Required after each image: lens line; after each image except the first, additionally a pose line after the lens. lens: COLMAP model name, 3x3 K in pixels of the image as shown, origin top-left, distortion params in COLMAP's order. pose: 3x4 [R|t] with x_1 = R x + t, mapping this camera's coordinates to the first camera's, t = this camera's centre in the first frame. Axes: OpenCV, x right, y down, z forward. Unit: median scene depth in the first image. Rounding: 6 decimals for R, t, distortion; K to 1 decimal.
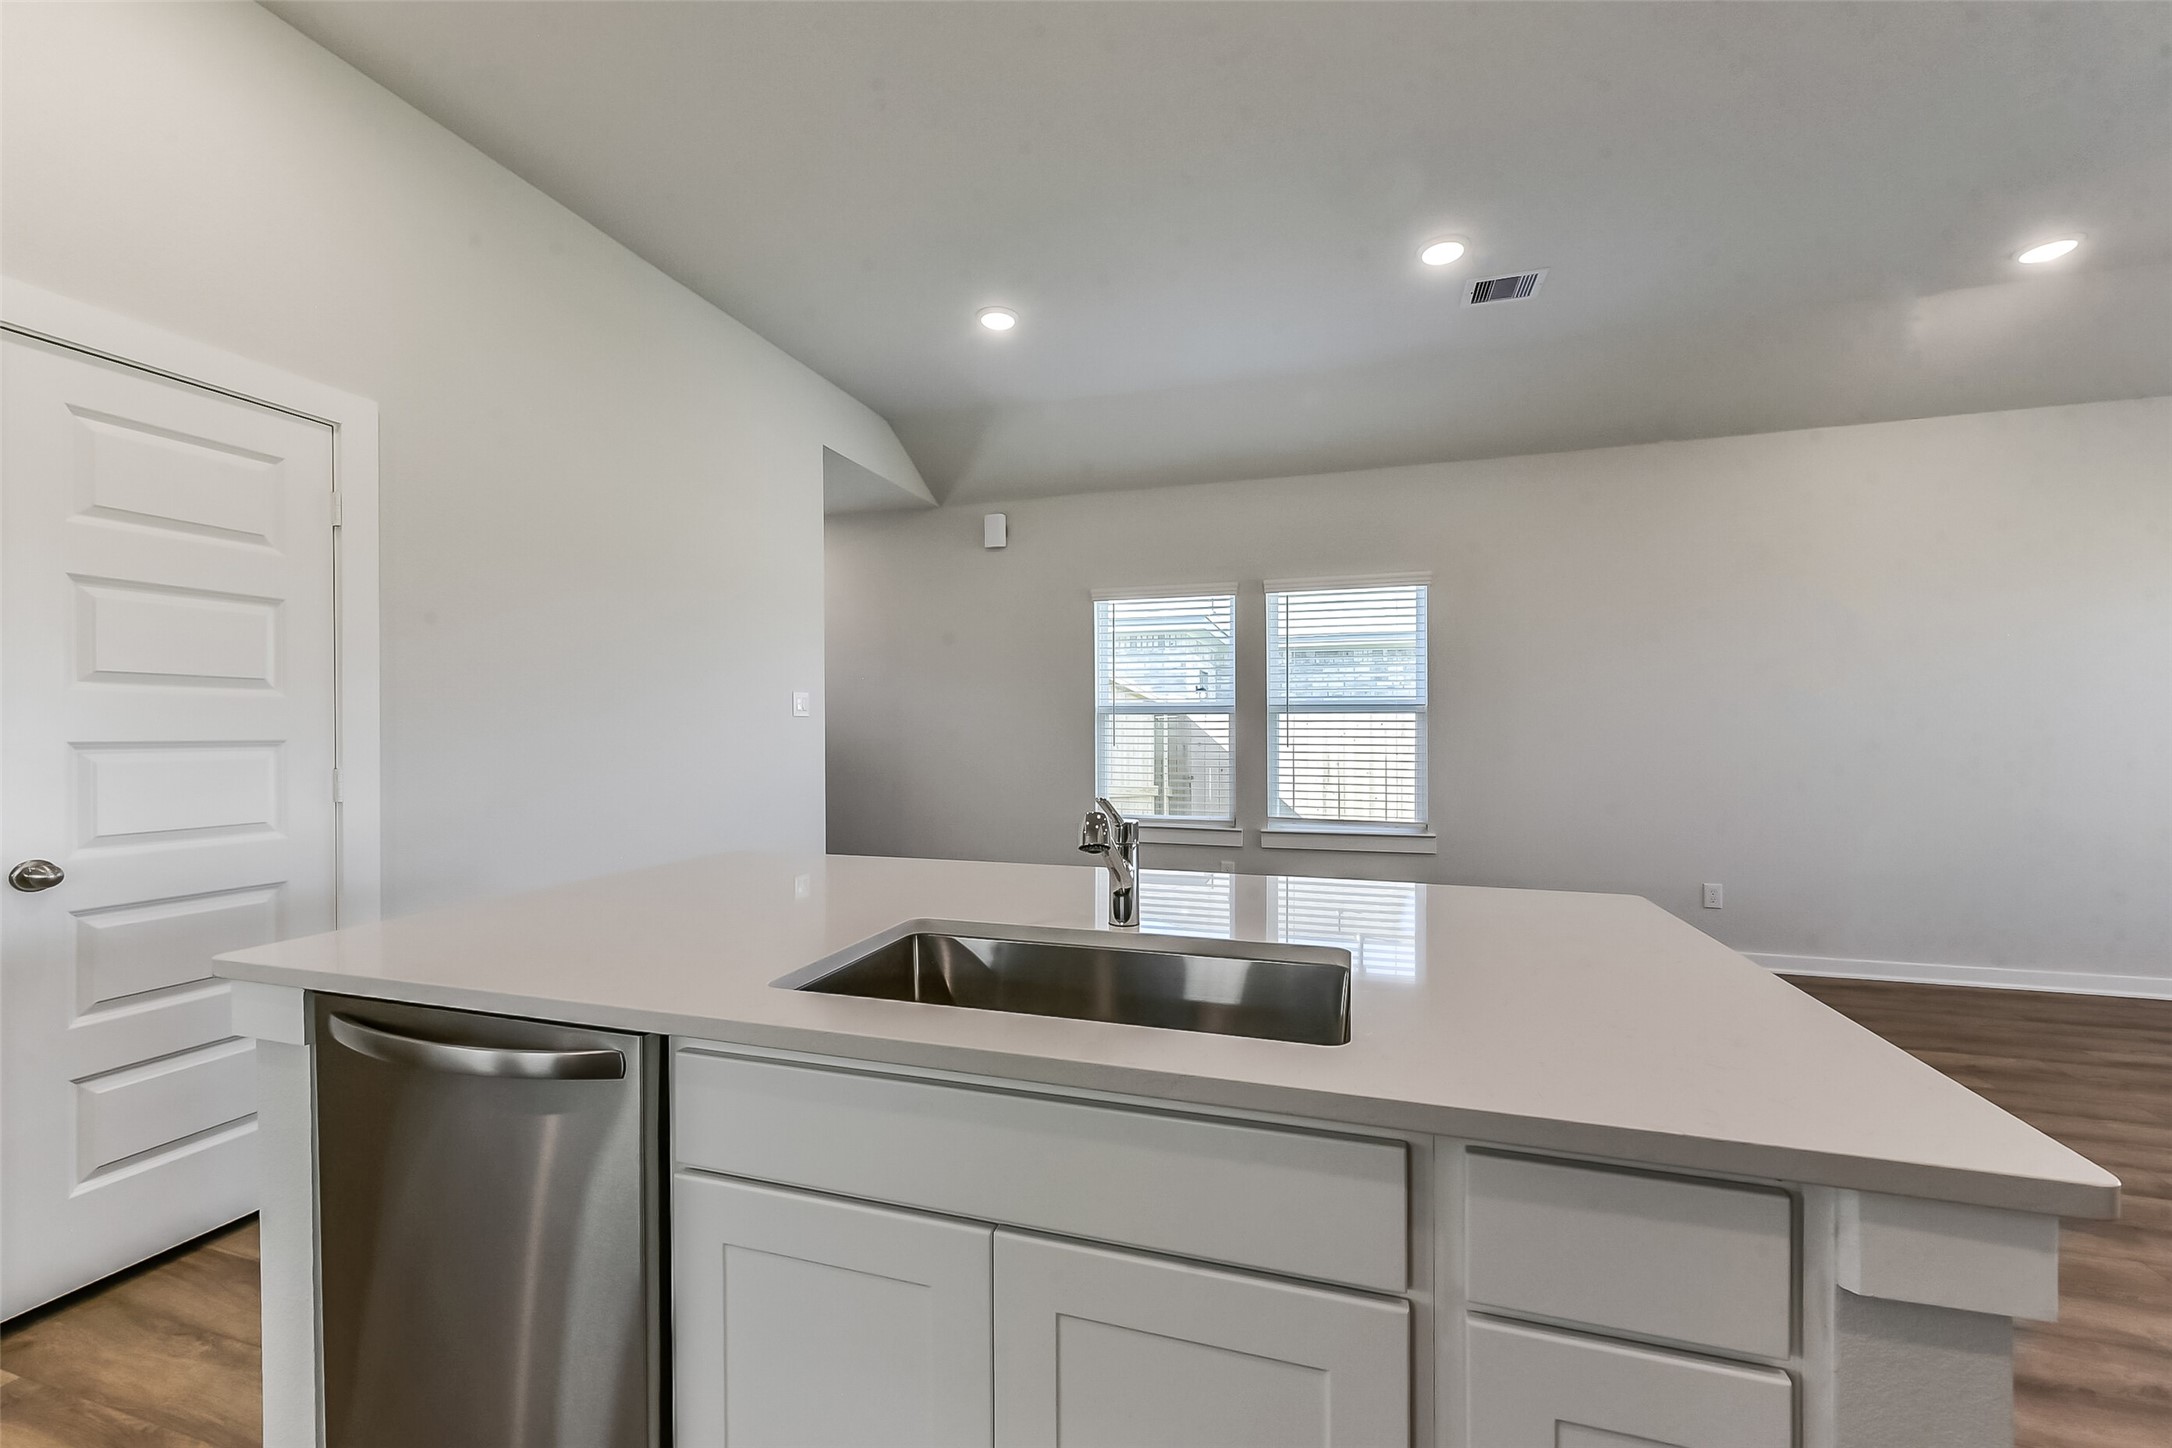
lens RADIAL K [[847.6, 0, 1092.2], [0, 847.6, 734.6], [0, 0, 1]] dist [0.004307, 0.000969]
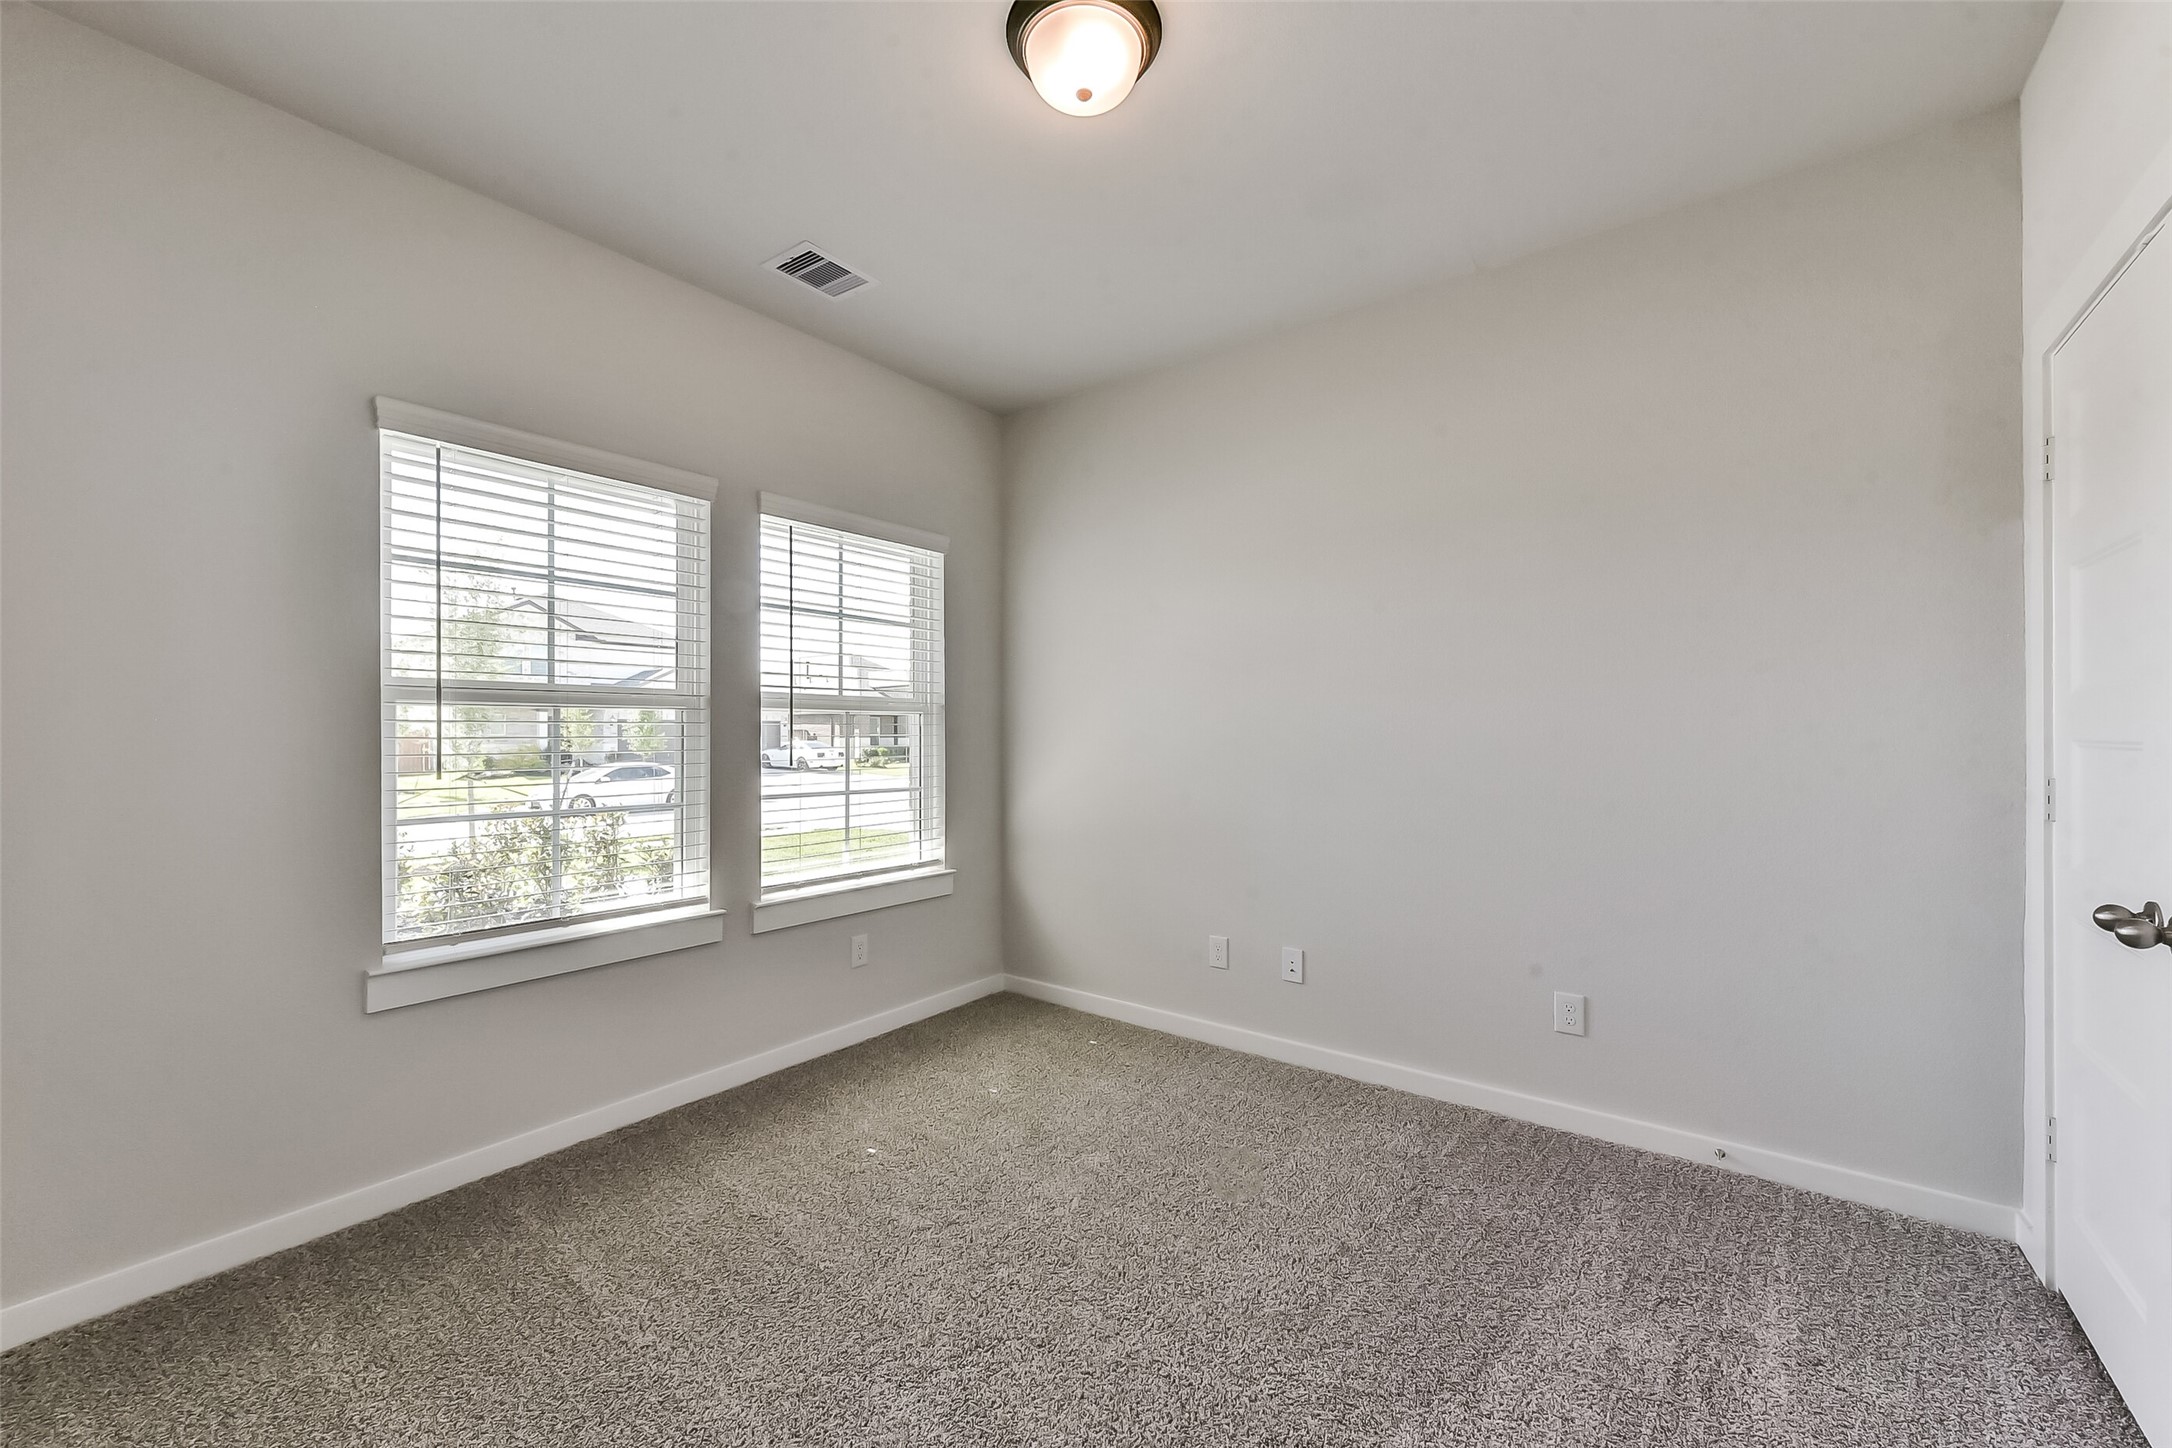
lens RADIAL K [[847.6, 0, 1088.7], [0, 847.6, 731.6], [0, 0, 1]] dist [0.004307, 0.000969]
pose [[0.360734, 0.004348, 0.932659, -0.280103], [0.006608, 0.999952, -0.007218, -0.005767], [-0.932645, 0.008767, 0.360688, 0.576744]]
